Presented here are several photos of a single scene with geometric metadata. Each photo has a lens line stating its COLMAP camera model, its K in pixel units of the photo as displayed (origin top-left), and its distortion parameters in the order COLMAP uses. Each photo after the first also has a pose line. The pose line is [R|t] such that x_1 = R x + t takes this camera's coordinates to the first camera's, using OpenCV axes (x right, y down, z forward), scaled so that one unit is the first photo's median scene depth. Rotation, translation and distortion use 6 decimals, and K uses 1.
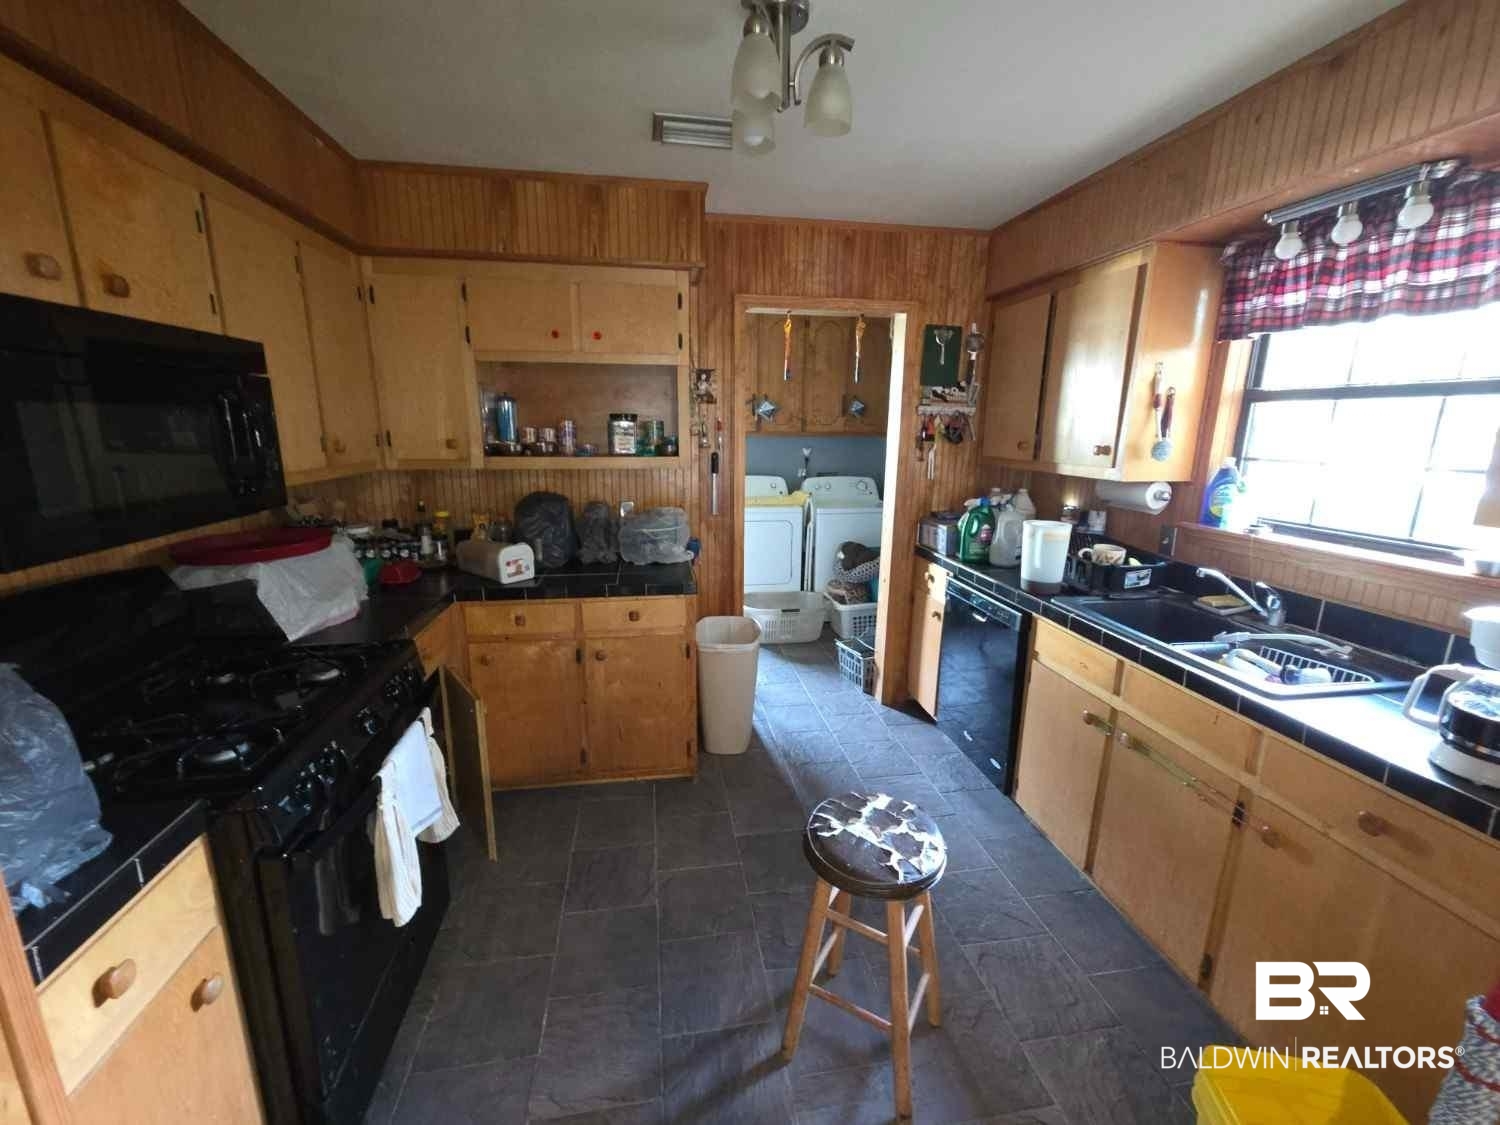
lens RADIAL K [[618.8, 0, 750.1], [0, 618.8, 565.8], [0, 0, 1]] dist [0.000024, -0.000140]
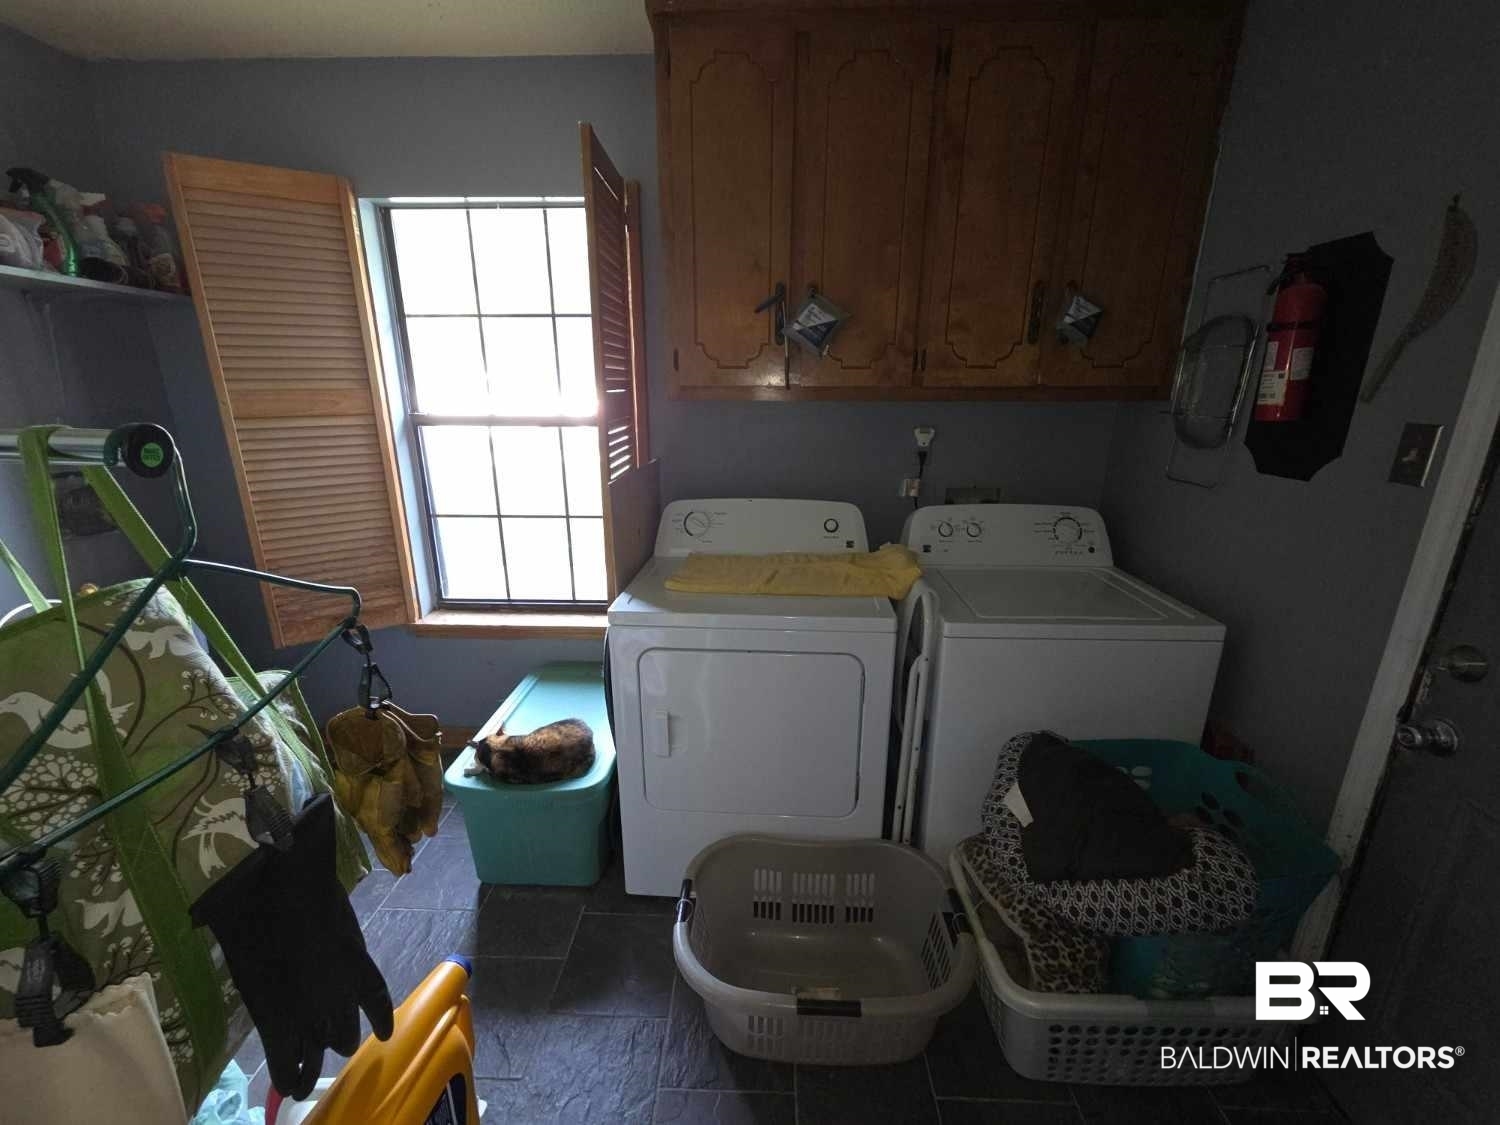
lens RADIAL K [[618.8, 0, 748.3], [0, 618.8, 568.9], [0, 0, 1]] dist [0.000024, -0.000140]
pose [[0.981895, 0.046621, -0.183600, 0.061831], [-0.035030, 0.997213, 0.065878, -0.130740], [0.186159, -0.058253, 0.980791, 0.619858]]
